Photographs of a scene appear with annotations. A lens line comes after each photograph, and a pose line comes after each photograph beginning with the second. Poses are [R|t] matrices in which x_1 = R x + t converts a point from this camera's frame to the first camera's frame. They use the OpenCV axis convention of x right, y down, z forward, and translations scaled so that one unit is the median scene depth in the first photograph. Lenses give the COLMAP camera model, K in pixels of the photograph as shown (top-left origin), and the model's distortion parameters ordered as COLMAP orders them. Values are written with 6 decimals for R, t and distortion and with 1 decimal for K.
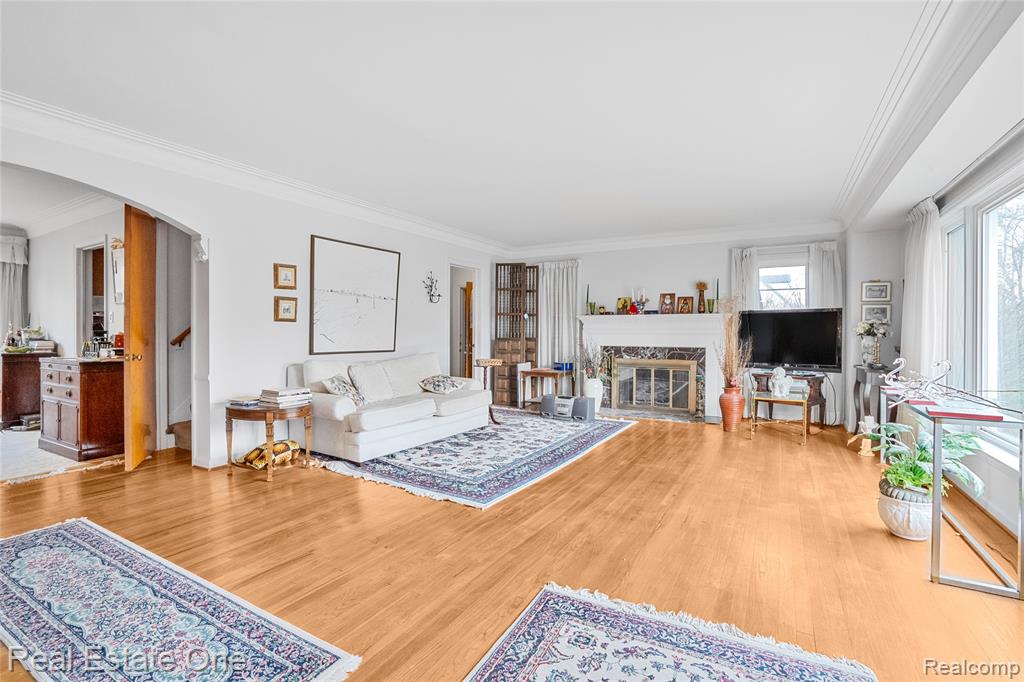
lens RADIAL K [[484.2, 0, 516.9], [0, 484.2, 334.2], [0, 0, 1]] dist [-0.042962, 0.013457]
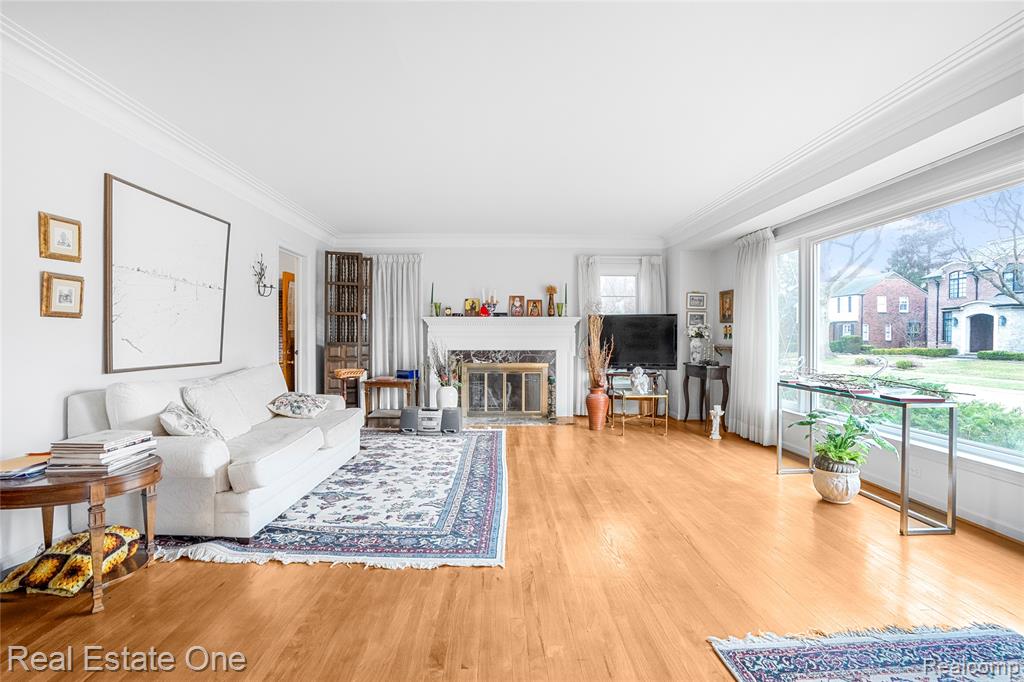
lens RADIAL K [[484.2, 0, 543.6], [0, 484.2, 339.1], [0, 0, 1]] dist [-0.042962, 0.013457]
pose [[0.848026, -0.006033, 0.529921, -0.266204], [0.004165, 0.999980, 0.004718, -0.000762], [-0.529939, -0.001793, 0.848034, 0.203903]]
